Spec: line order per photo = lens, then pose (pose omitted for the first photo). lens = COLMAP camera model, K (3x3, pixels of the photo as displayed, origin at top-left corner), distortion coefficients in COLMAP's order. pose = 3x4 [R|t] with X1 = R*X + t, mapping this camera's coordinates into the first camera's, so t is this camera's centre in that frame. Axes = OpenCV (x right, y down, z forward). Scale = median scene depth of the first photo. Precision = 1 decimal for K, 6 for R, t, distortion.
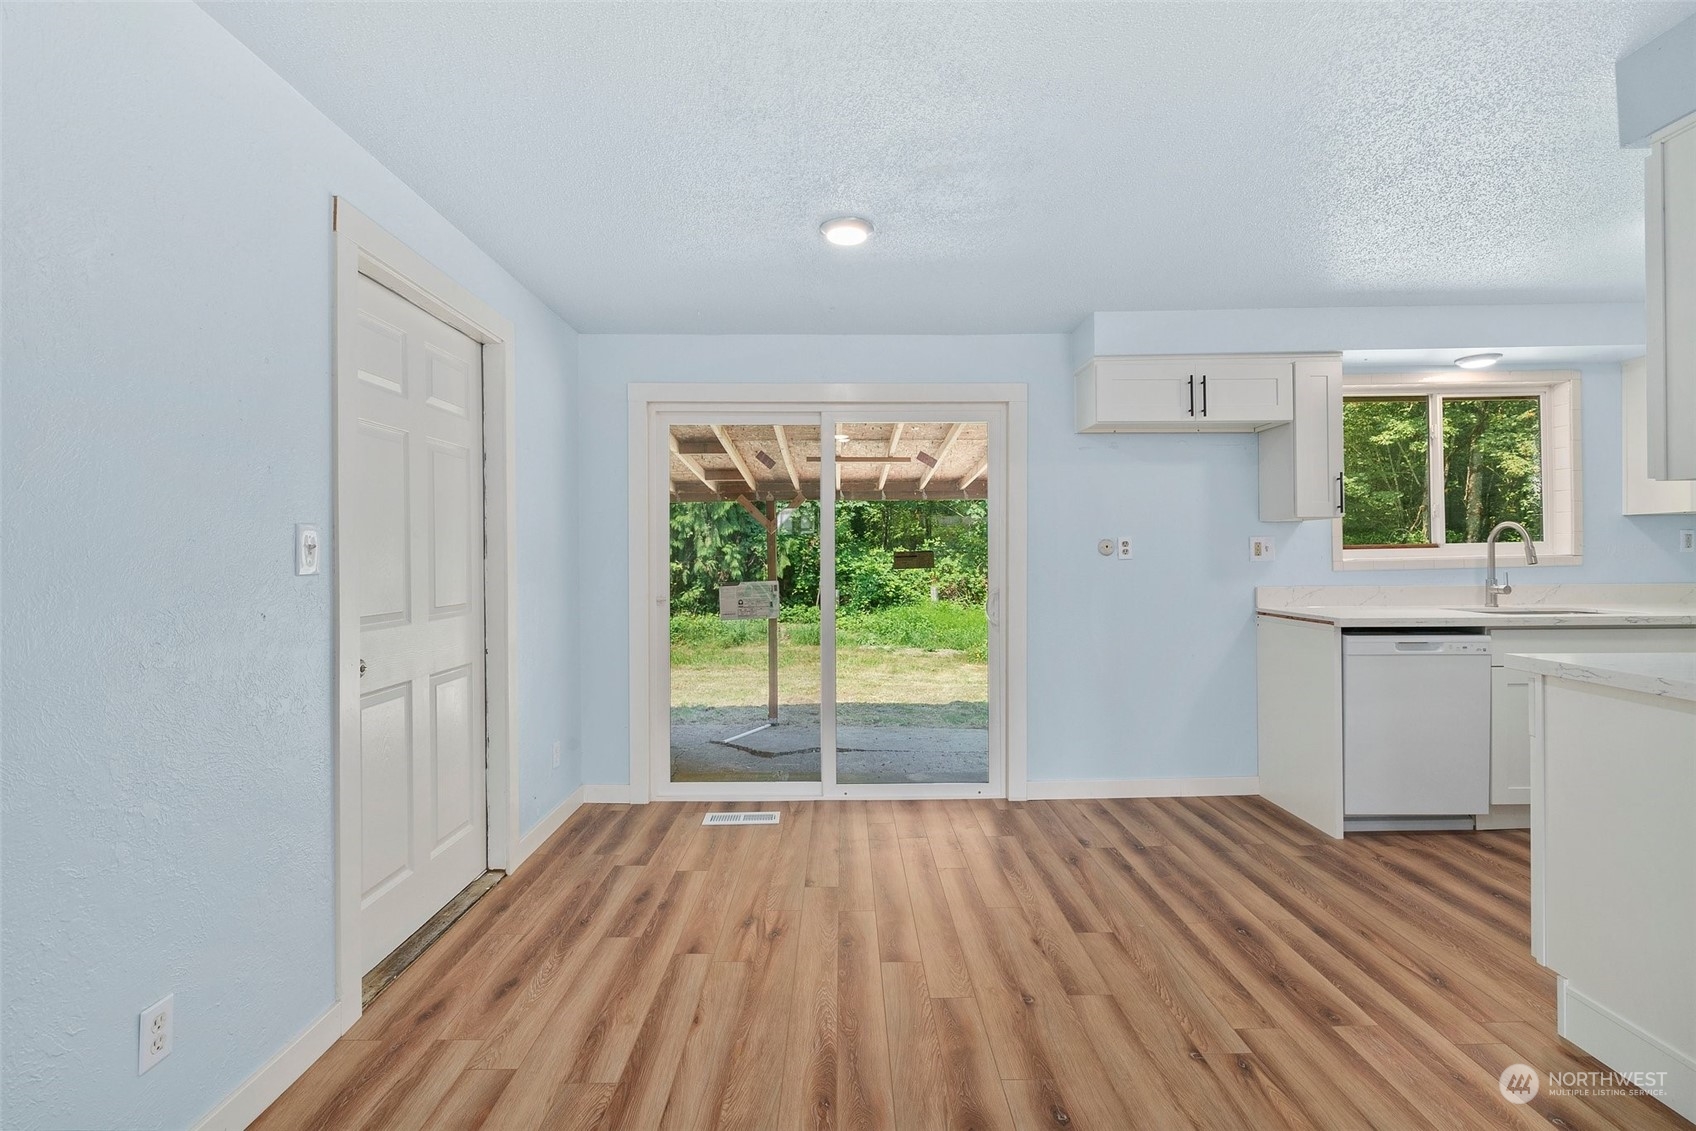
lens RADIAL K [[770.1, 0, 851.2], [0, 770.1, 557.3], [0, 0, 1]] dist [-0.004631, -0.000149]
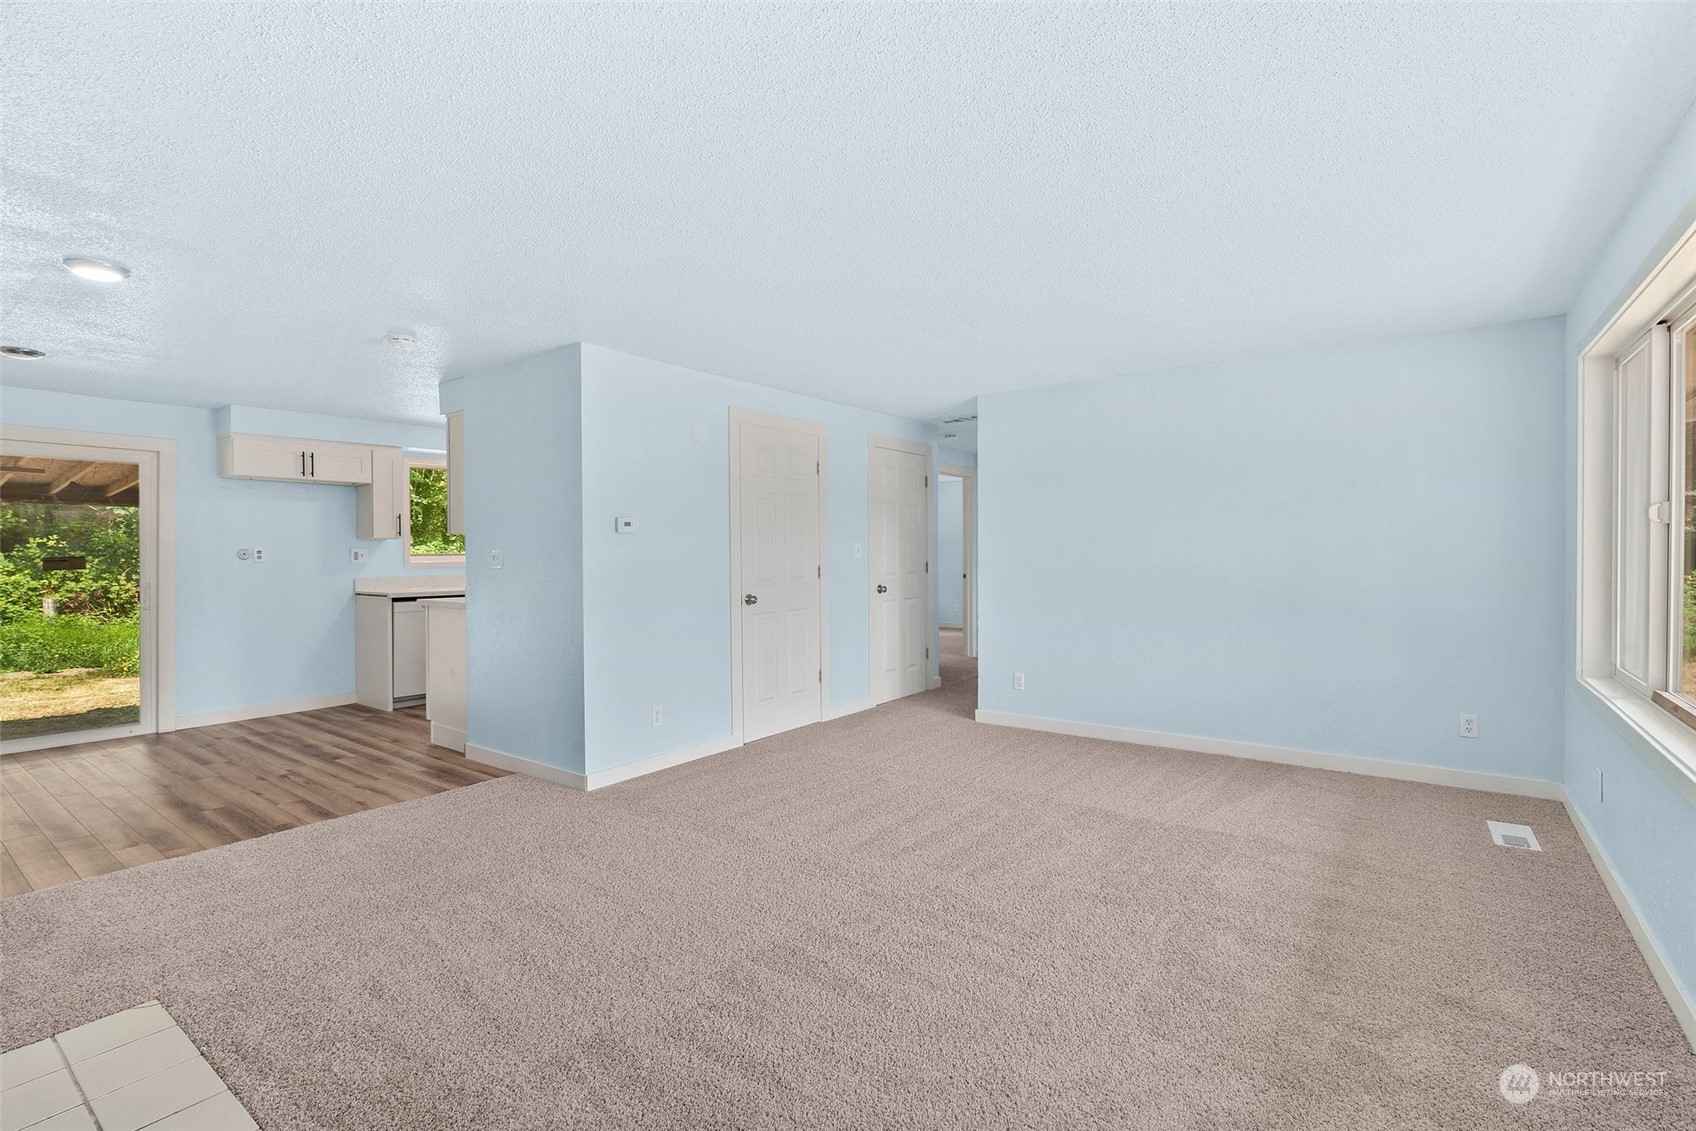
lens RADIAL K [[770.1, 0, 851.2], [0, 770.1, 557.3], [0, 0, 1]] dist [-0.004631, -0.000149]
pose [[0.602880, 0.002877, 0.797827, -0.156261], [0.001081, 0.999990, -0.004422, 0.000797], [-0.797831, 0.003528, 0.602871, -0.878249]]
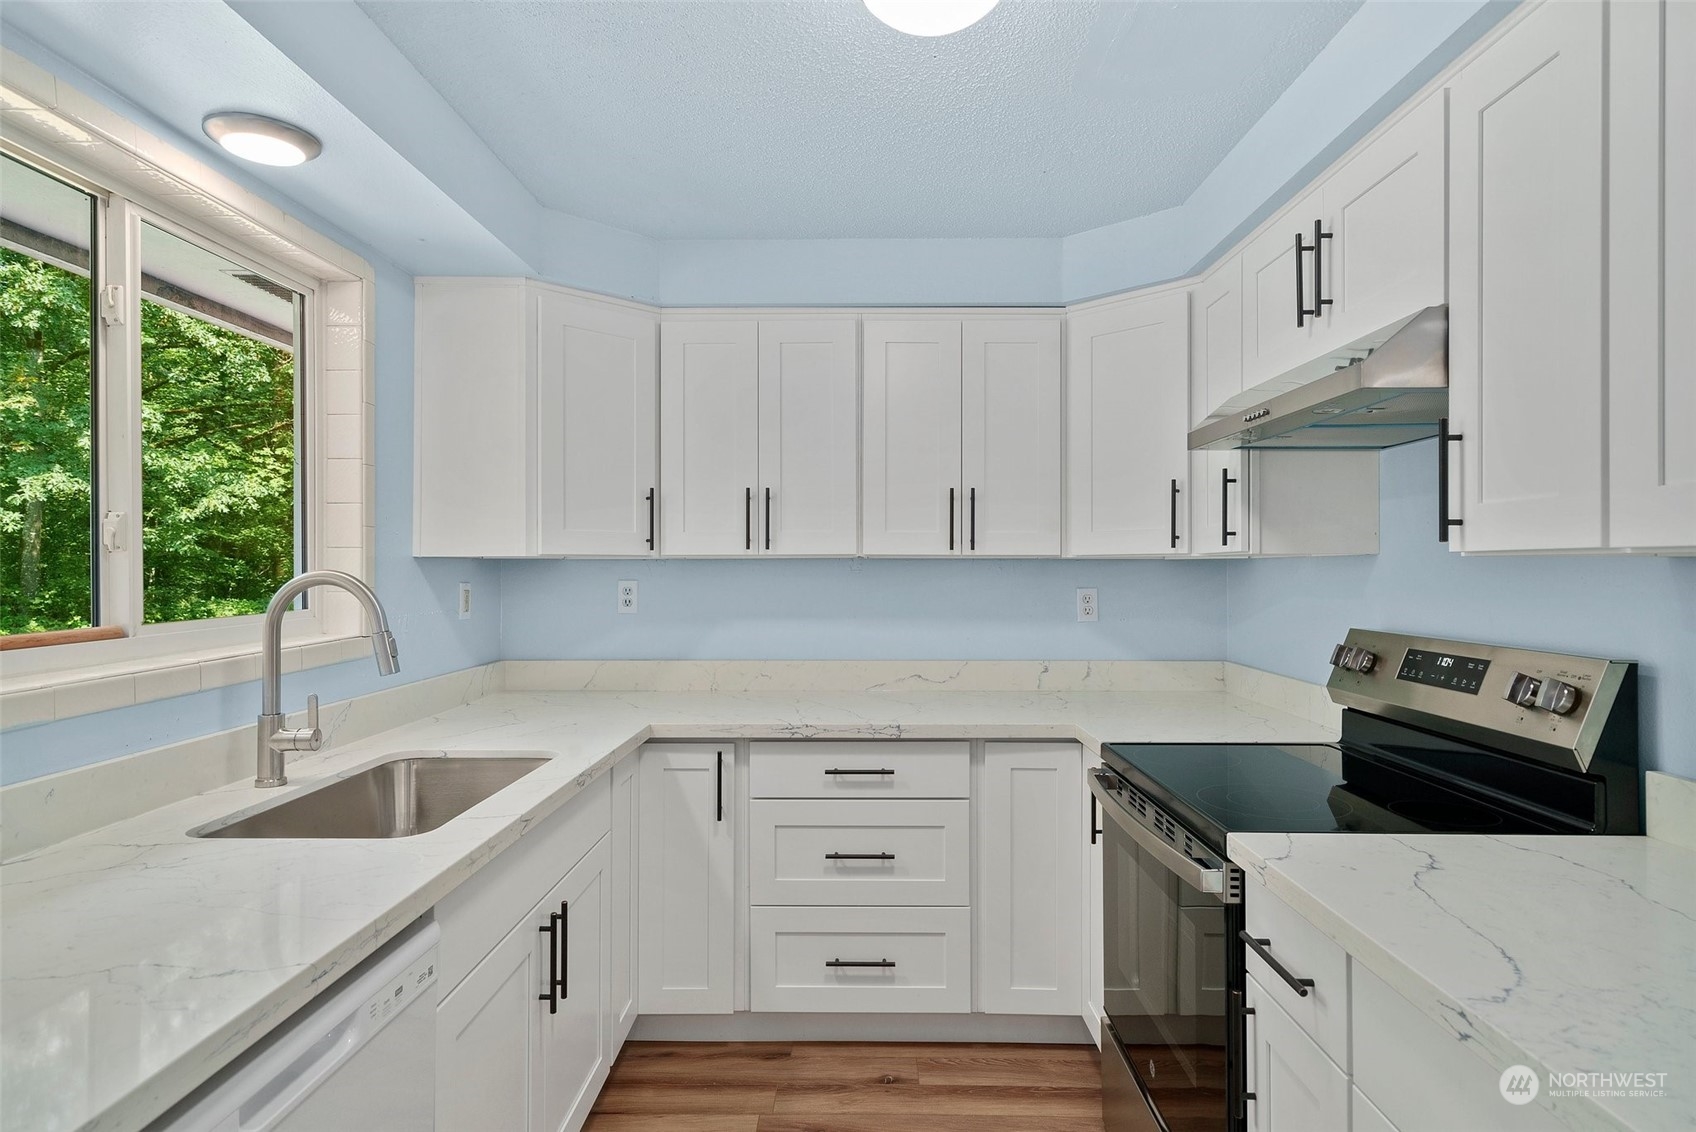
lens RADIAL K [[921.8, 0, 852.4], [0, 921.8, 564.9], [0, 0, 1]] dist [0.004788, -0.000456]
pose [[0.024551, 0.012666, 0.999618, 0.368427], [0.004717, 0.999907, -0.012785, -0.041143], [-0.999687, 0.005030, 0.024489, 0.691632]]
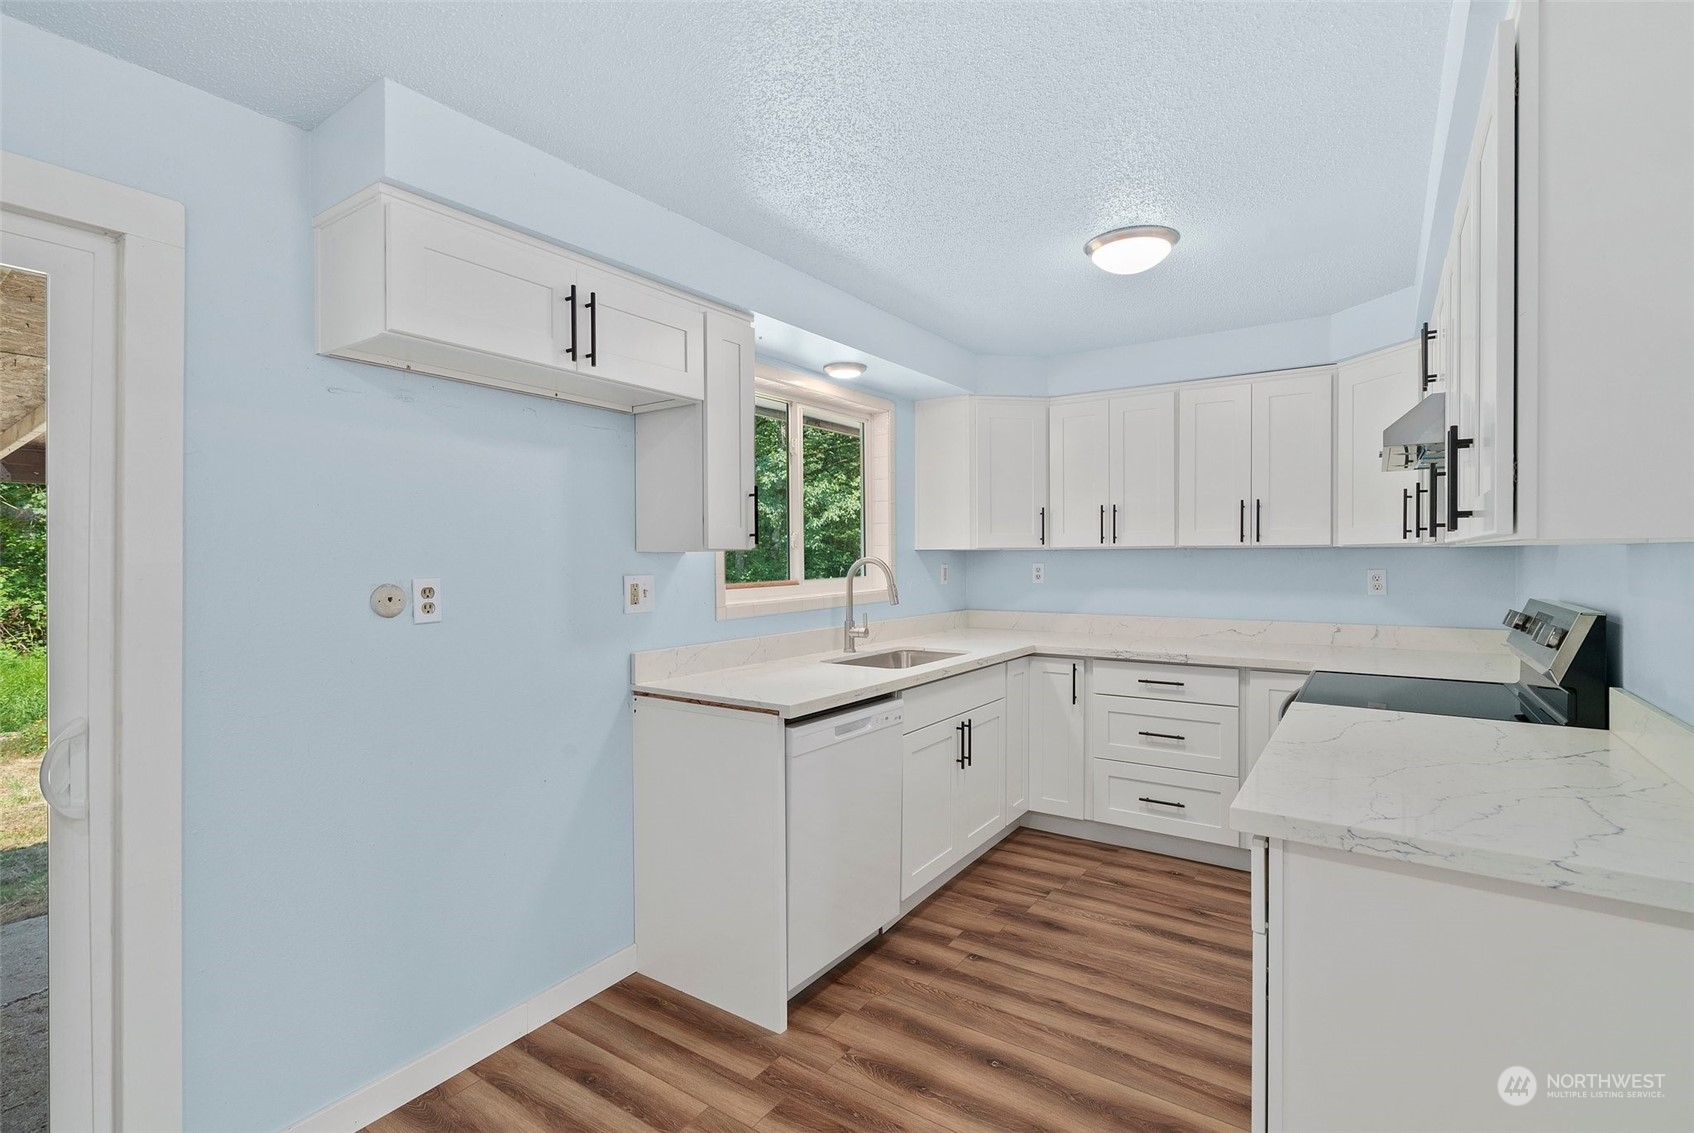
lens RADIAL K [[777.5, 0, 844.8], [0, 777.5, 564.8], [0, 0, 1]] dist [-0.000715, -0.000123]
pose [[0.575084, -0.000051, 0.818094, 0.095615], [0.001800, 0.999998, -0.001203, -0.035408], [-0.818092, 0.002164, 0.575083, 0.487521]]
